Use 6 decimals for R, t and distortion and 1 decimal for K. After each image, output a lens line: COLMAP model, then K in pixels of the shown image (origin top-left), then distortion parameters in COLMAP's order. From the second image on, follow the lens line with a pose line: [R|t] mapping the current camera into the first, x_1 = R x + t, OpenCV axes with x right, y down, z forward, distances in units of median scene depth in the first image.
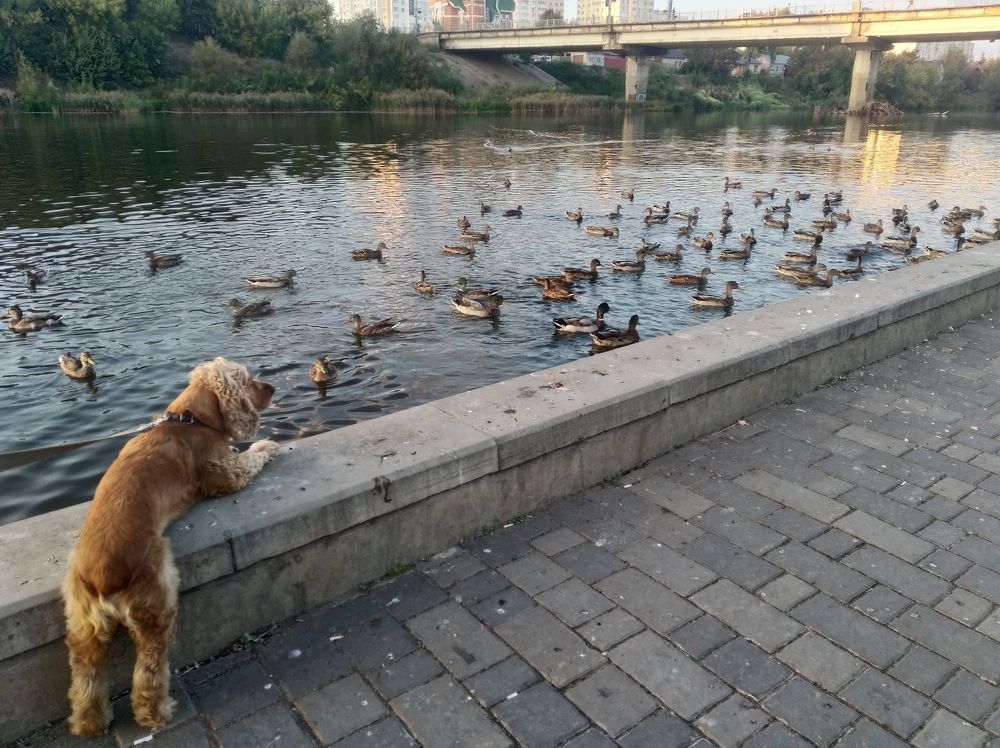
lens RADIAL K [[755.2, 0, 500.0], [0, 755.2, 374.0], [0, 0, 1]] dist [-0.000982, -0.004987]
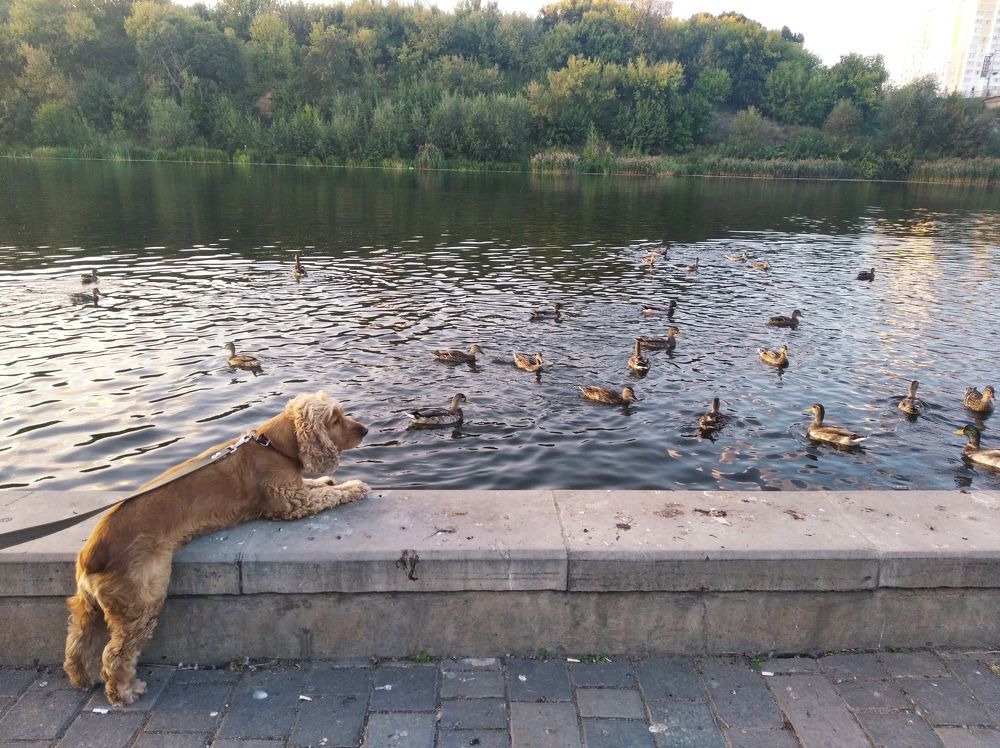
lens RADIAL K [[755.2, 0, 500.0], [0, 755.2, 374.0], [0, 0, 1]] dist [-0.000982, -0.004987]
pose [[0.798804, 0.176924, -0.574987, 0.415420], [-0.221970, 0.975018, -0.008360, -0.090385], [0.559143, 0.134308, 0.818120, 0.266816]]
